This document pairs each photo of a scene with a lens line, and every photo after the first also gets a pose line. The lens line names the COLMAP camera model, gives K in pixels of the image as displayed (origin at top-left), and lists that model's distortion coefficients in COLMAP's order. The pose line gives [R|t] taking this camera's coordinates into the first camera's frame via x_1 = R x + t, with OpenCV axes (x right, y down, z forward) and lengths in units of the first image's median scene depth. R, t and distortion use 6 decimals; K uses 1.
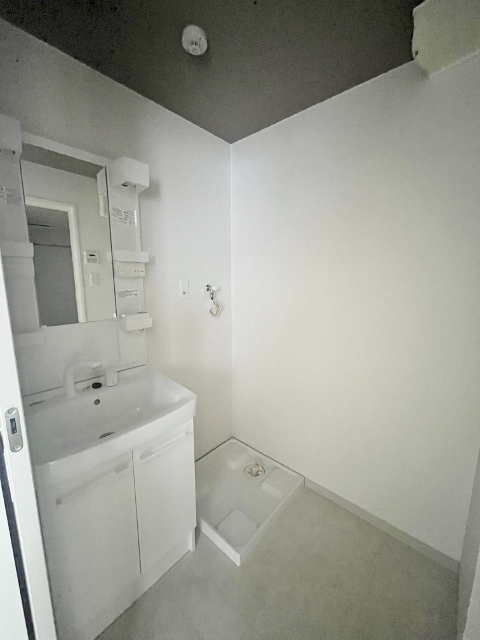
lens RADIAL K [[262.4, 0, 239.9], [0, 262.4, 319.6], [0, 0, 1]] dist [-0.001628, 0.000275]
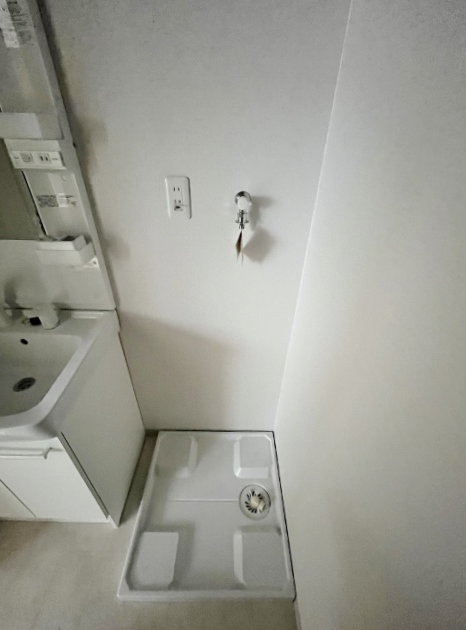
lens RADIAL K [[258.3, 0, 232.0], [0, 258.3, 314.8], [0, 0, 1]] dist [-0.001628, 0.000275]
pose [[0.663078, 0.420769, -0.619097, 0.256259], [-0.140030, 0.882186, 0.449599, -0.156486], [0.735336, -0.211427, 0.643878, 0.709652]]
